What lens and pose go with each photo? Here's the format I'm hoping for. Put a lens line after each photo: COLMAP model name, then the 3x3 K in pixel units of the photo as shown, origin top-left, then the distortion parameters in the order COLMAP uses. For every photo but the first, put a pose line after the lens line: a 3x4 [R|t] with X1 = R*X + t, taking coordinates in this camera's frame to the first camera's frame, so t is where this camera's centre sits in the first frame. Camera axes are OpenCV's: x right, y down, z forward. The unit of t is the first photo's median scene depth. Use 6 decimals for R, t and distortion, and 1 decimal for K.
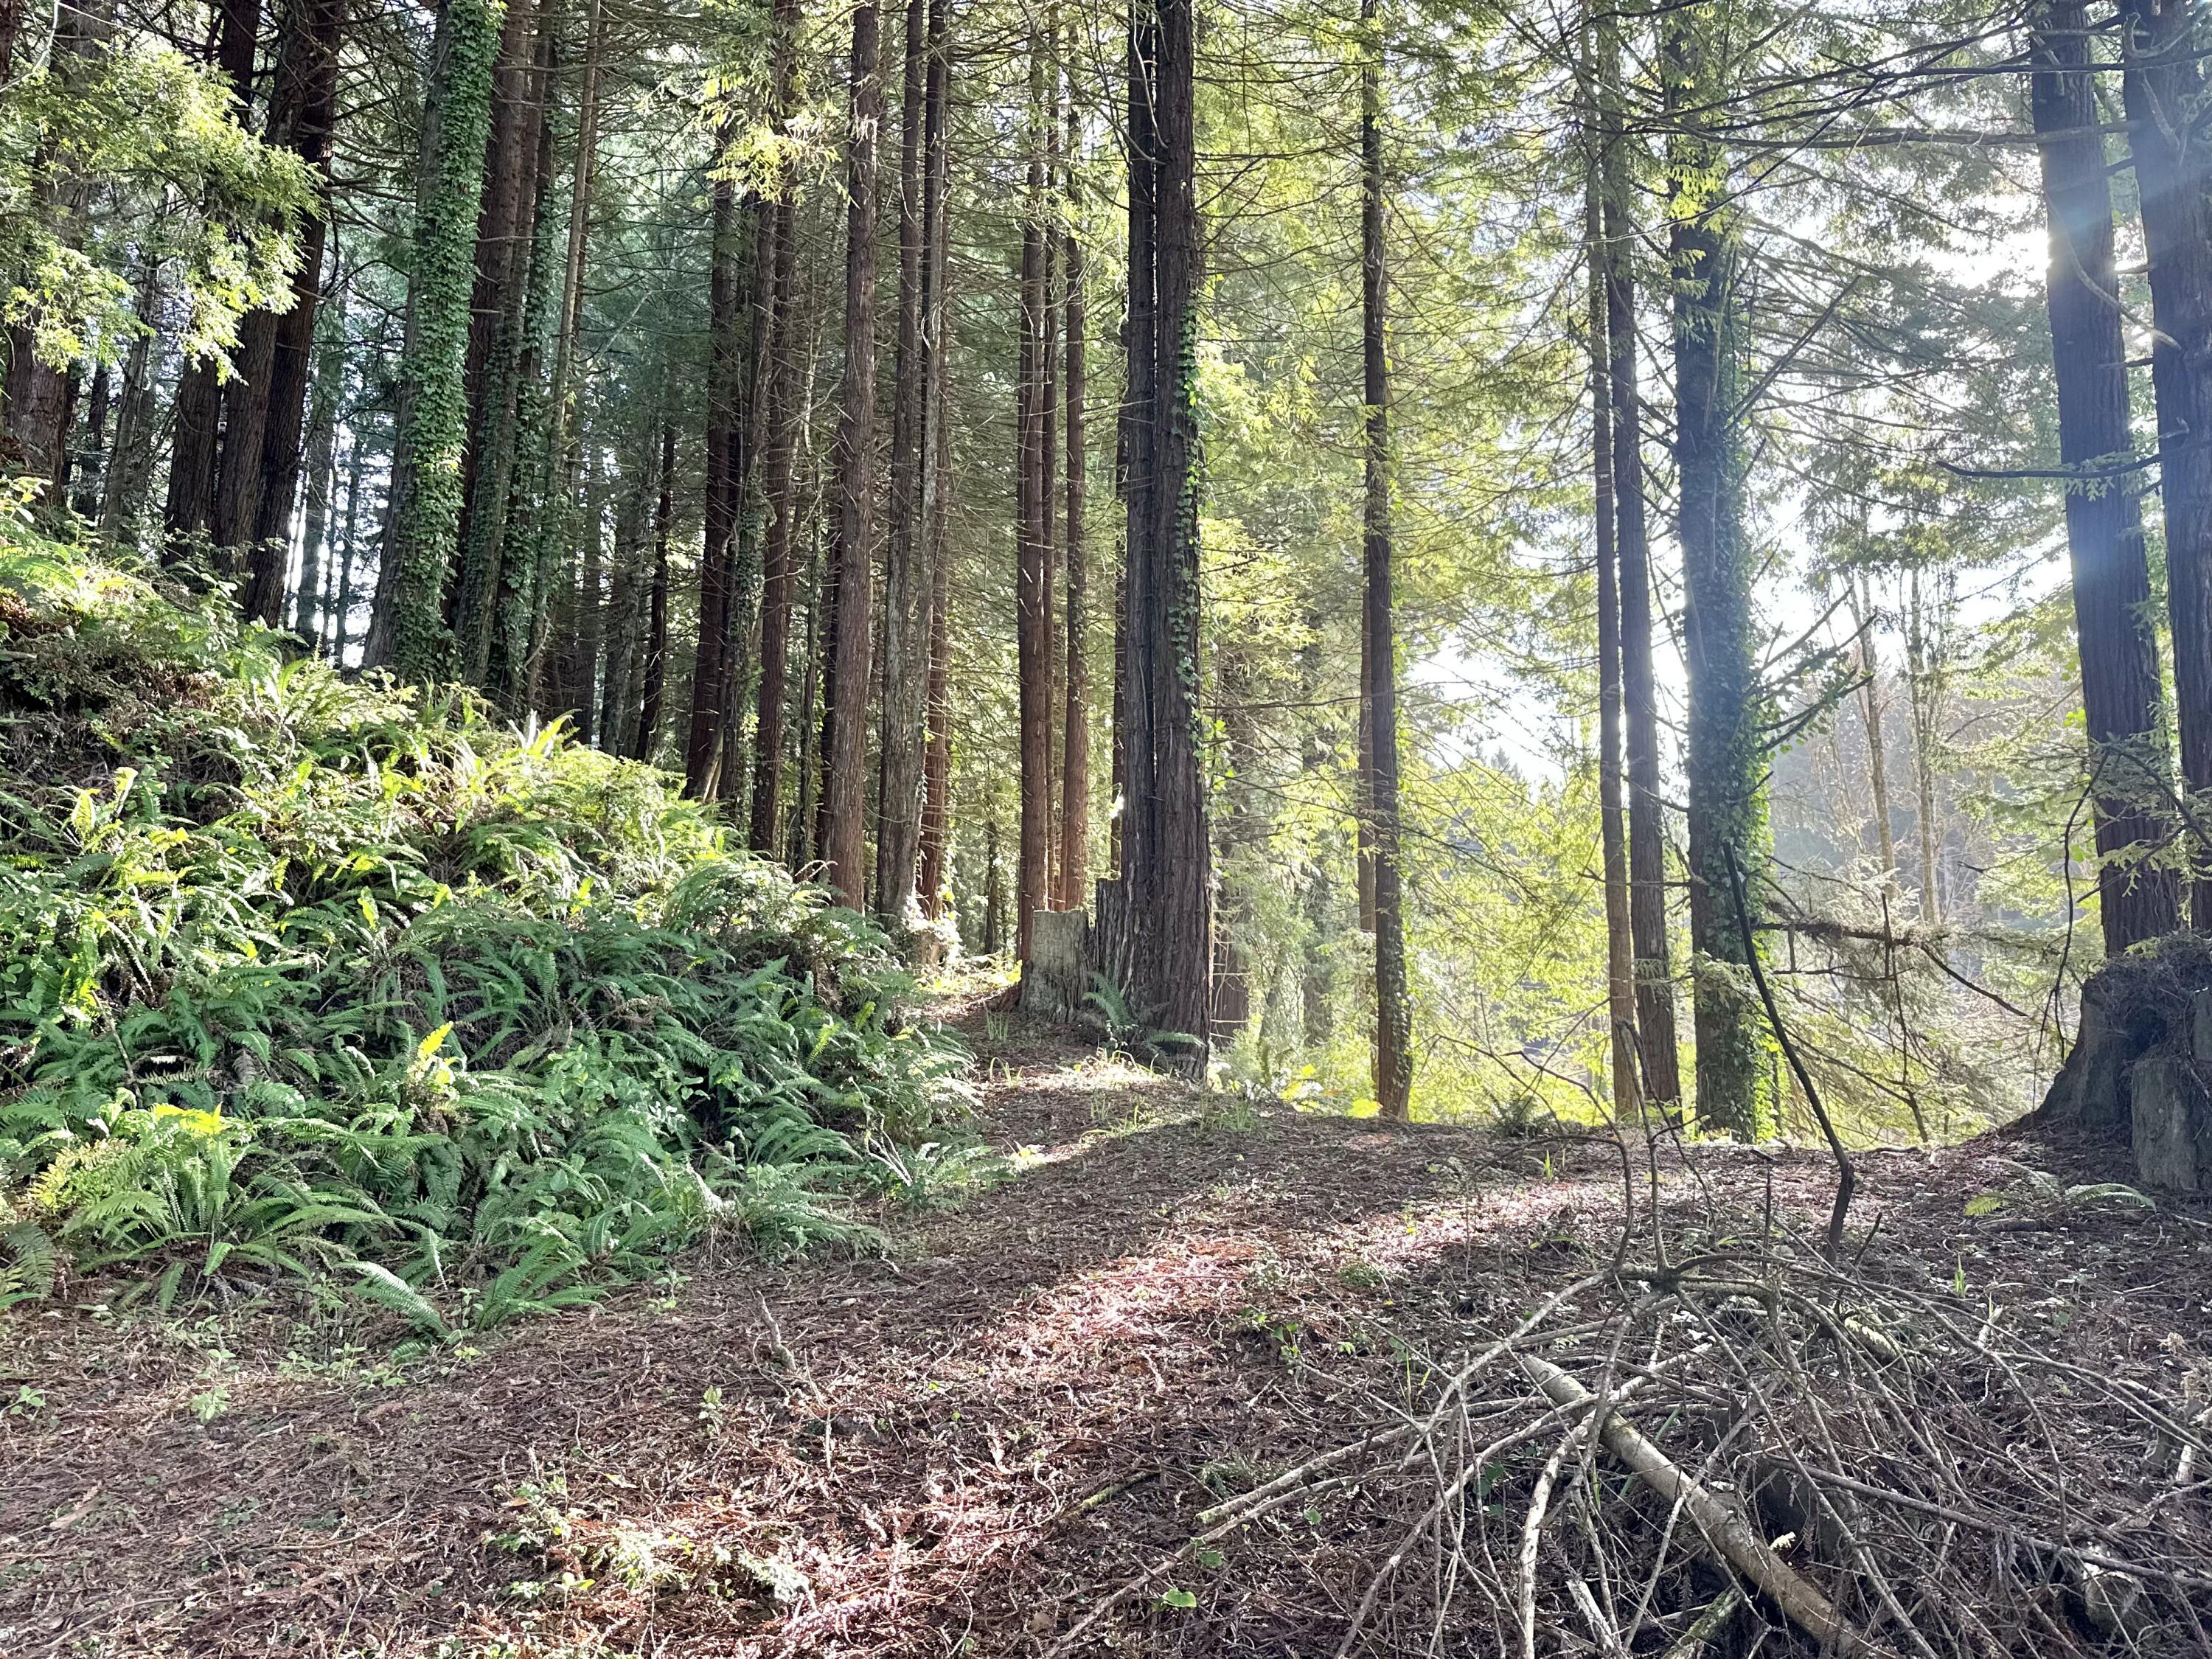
lens RADIAL K [[1546.9, 0, 1106.9], [0, 1546.9, 756.3], [0, 0, 1]] dist [0.009346, 0.005493]
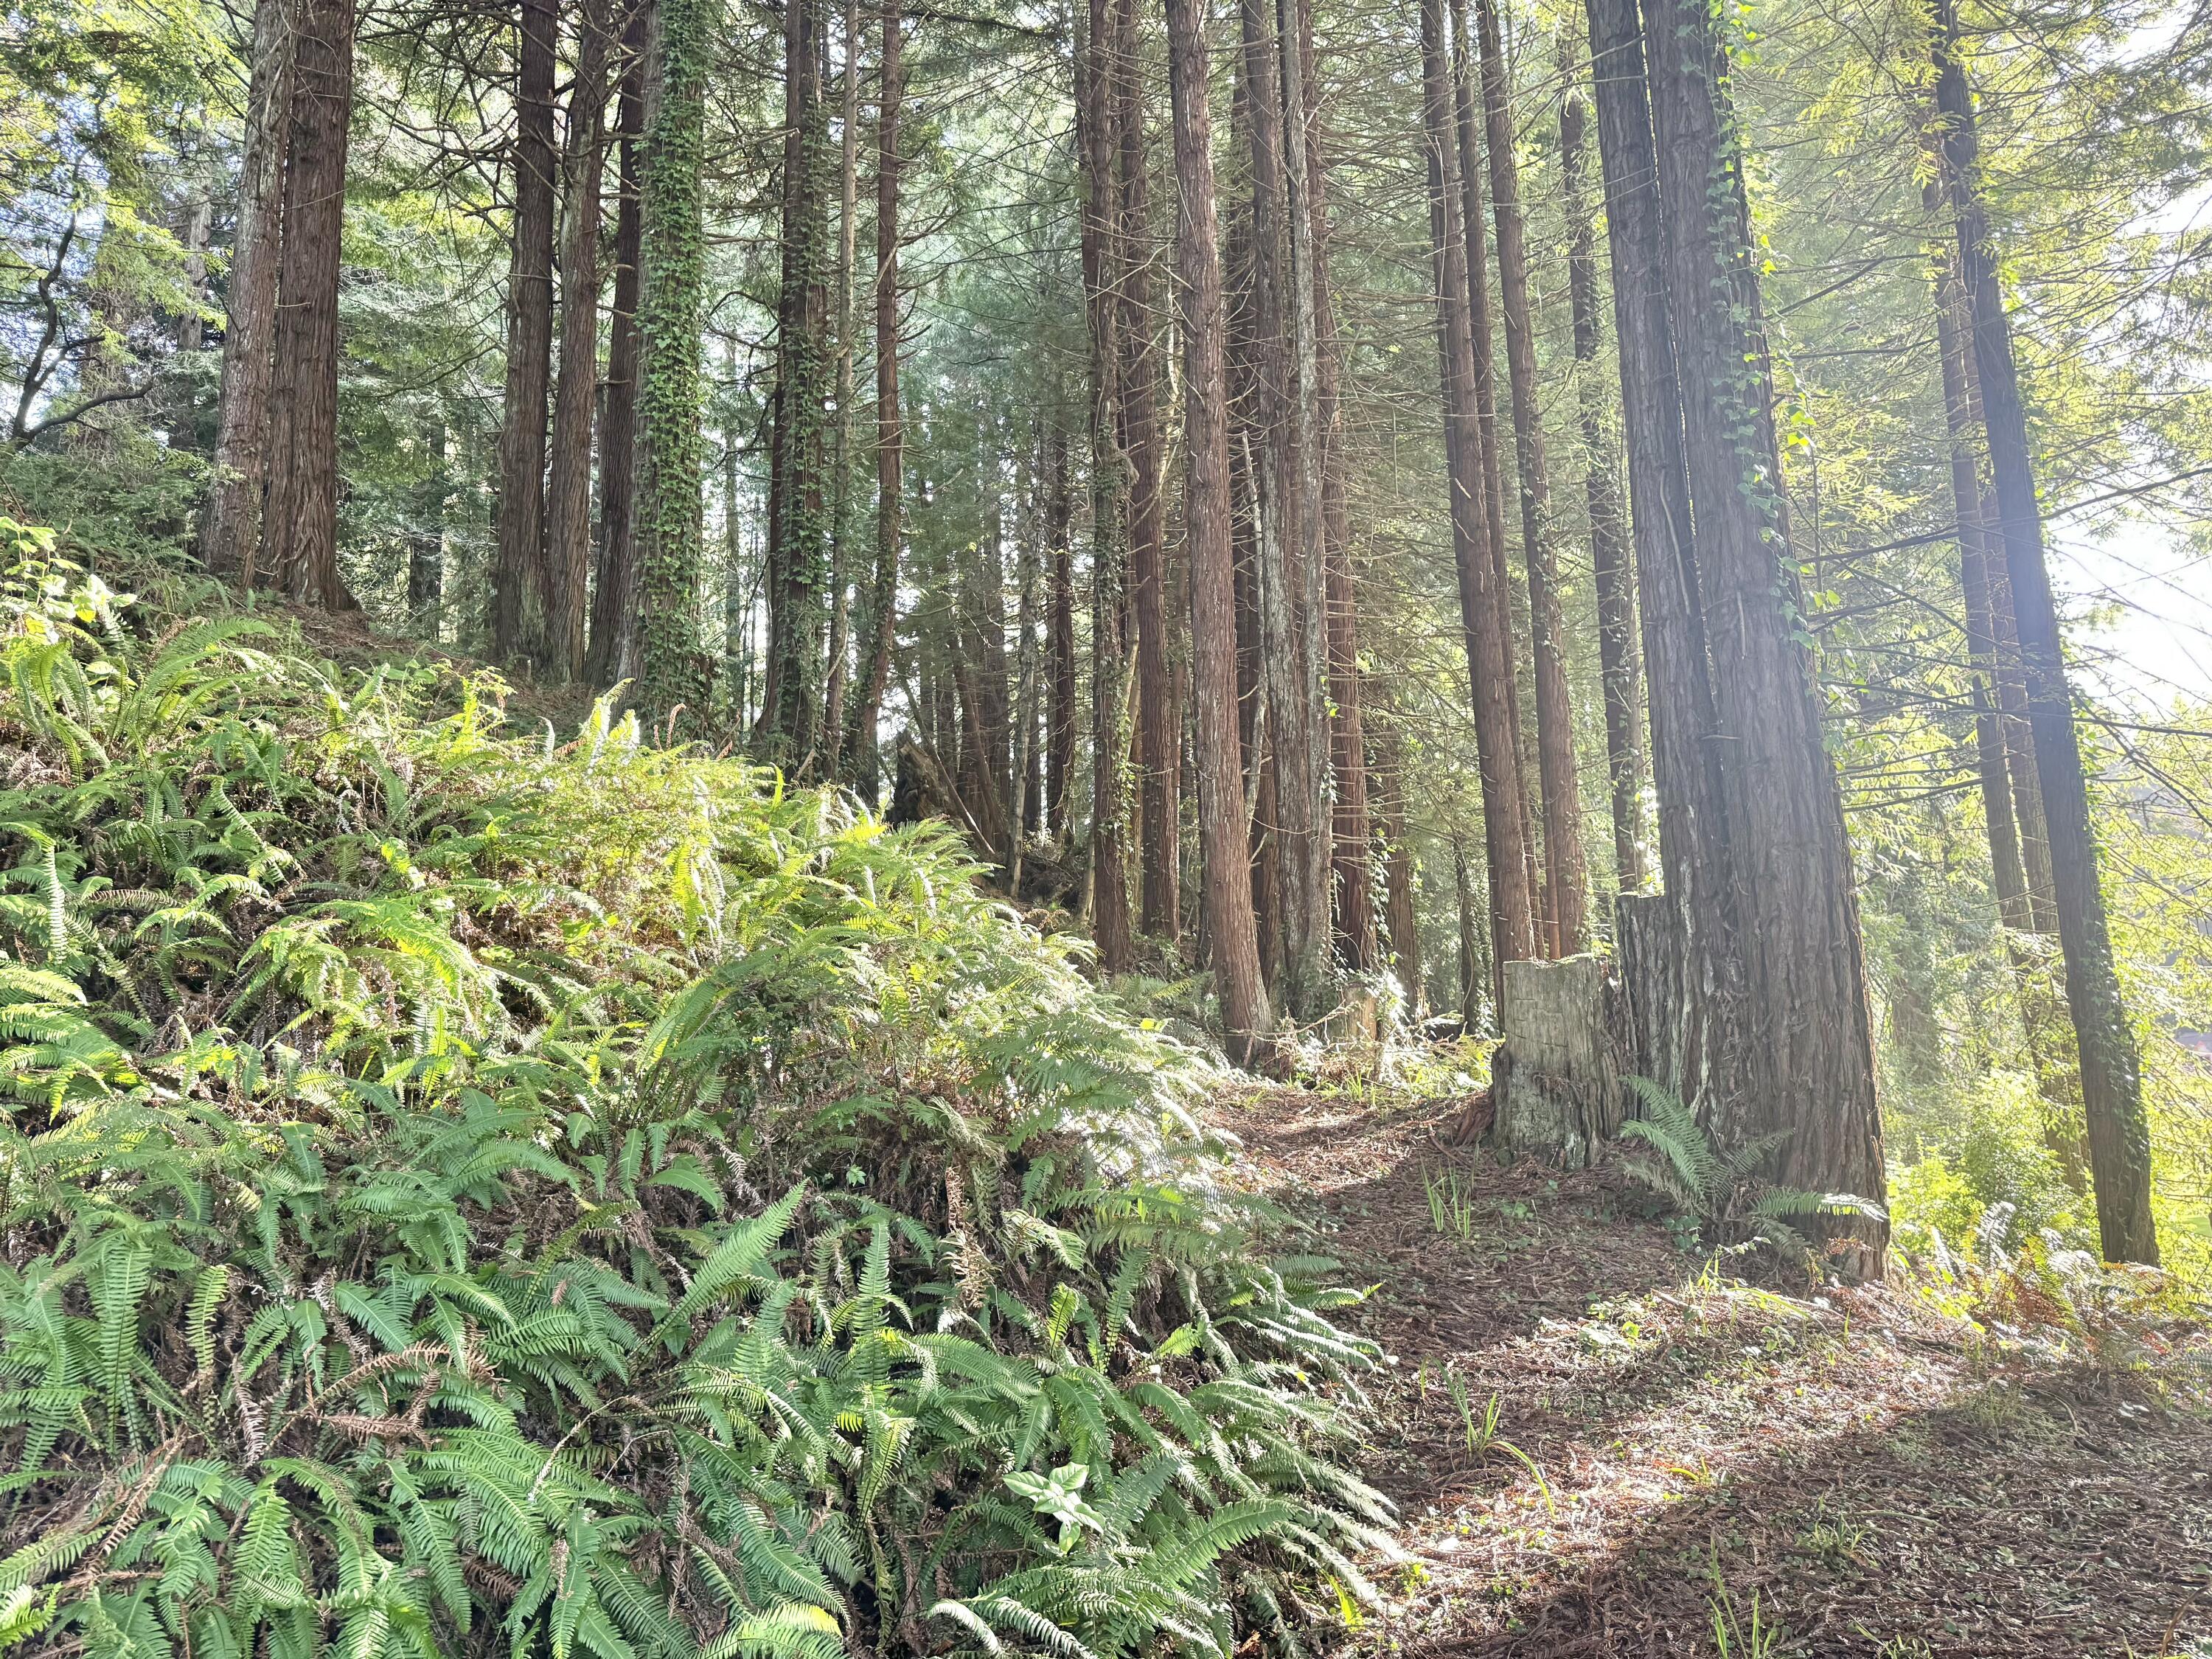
lens RADIAL K [[1534.8, 0, 1106.0], [0, 1534.8, 829.5], [0, 0, 1]] dist [0.048732, -0.075015]
pose [[0.948858, -0.094754, -0.301149, -0.018098], [0.105759, 0.994182, 0.020412, 0.038999], [0.297463, -0.051217, 0.953359, 0.686050]]
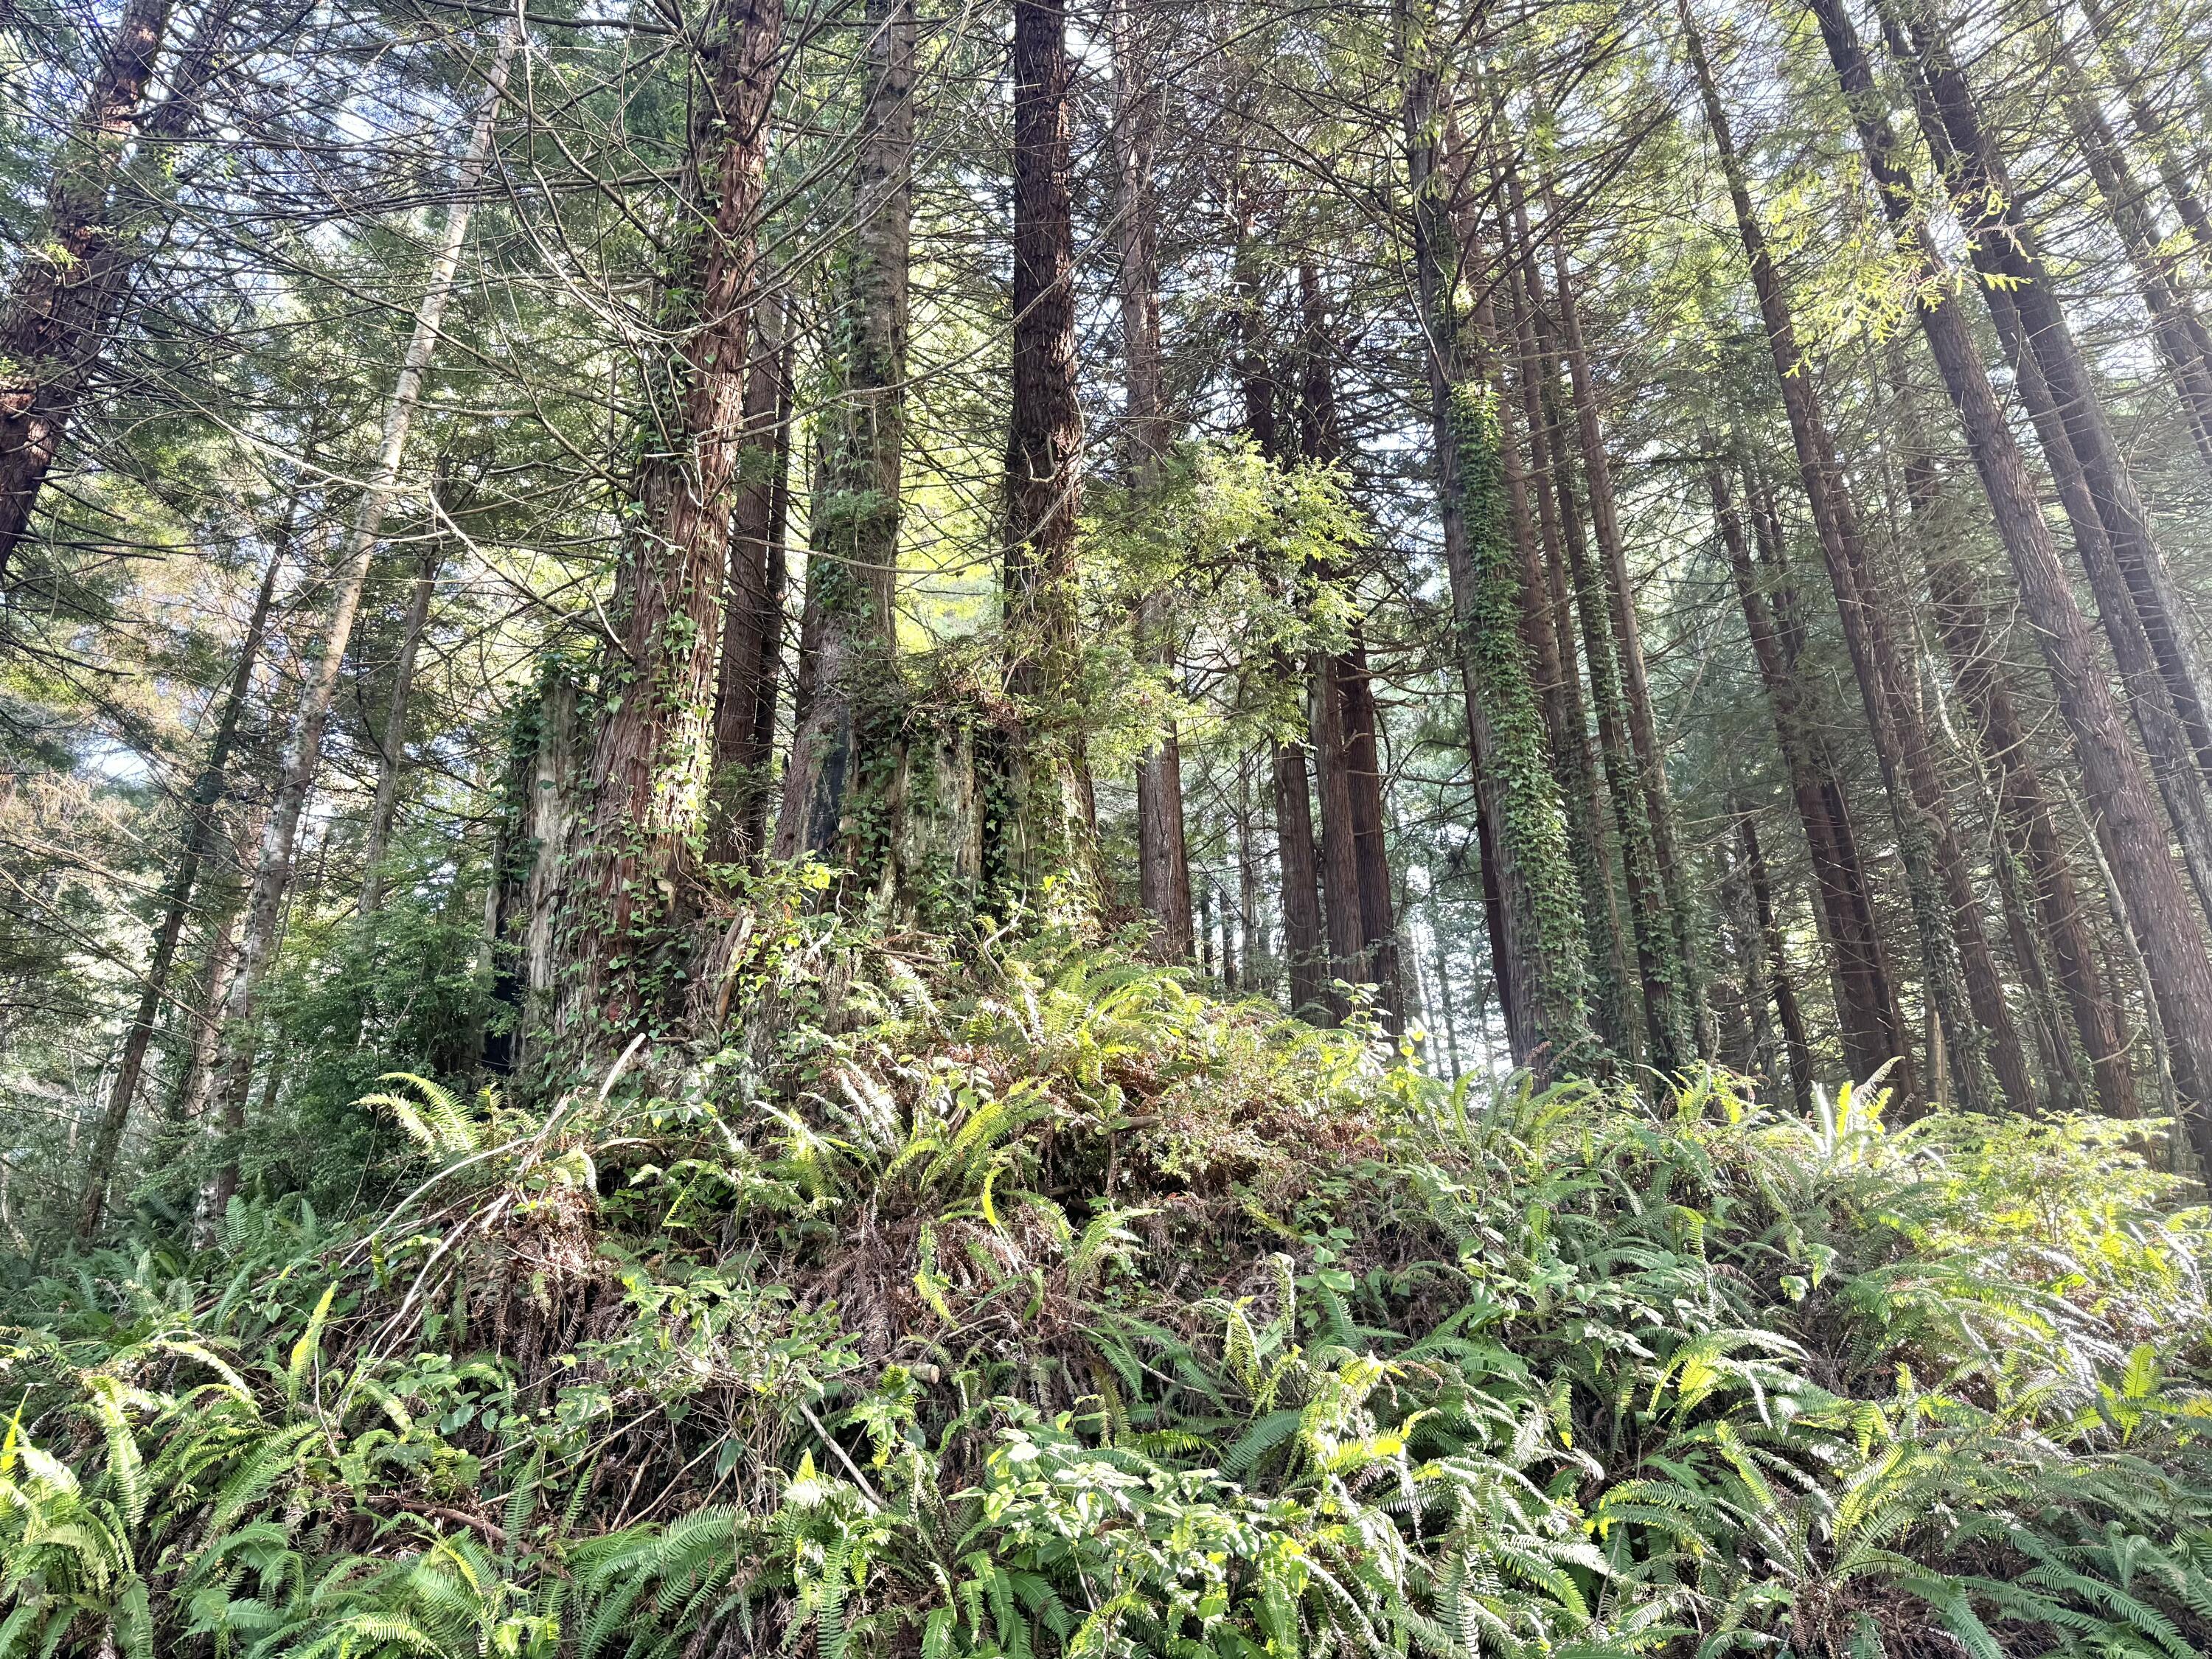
lens RADIAL K [[1534.8, 0, 1106.0], [0, 1534.8, 829.5], [0, 0, 1]] dist [0.048732, -0.075015]
pose [[0.752455, -0.317610, -0.577006, -0.267466], [0.166624, 0.939348, -0.299771, 0.018773], [0.637219, 0.129421, 0.759738, 0.446227]]
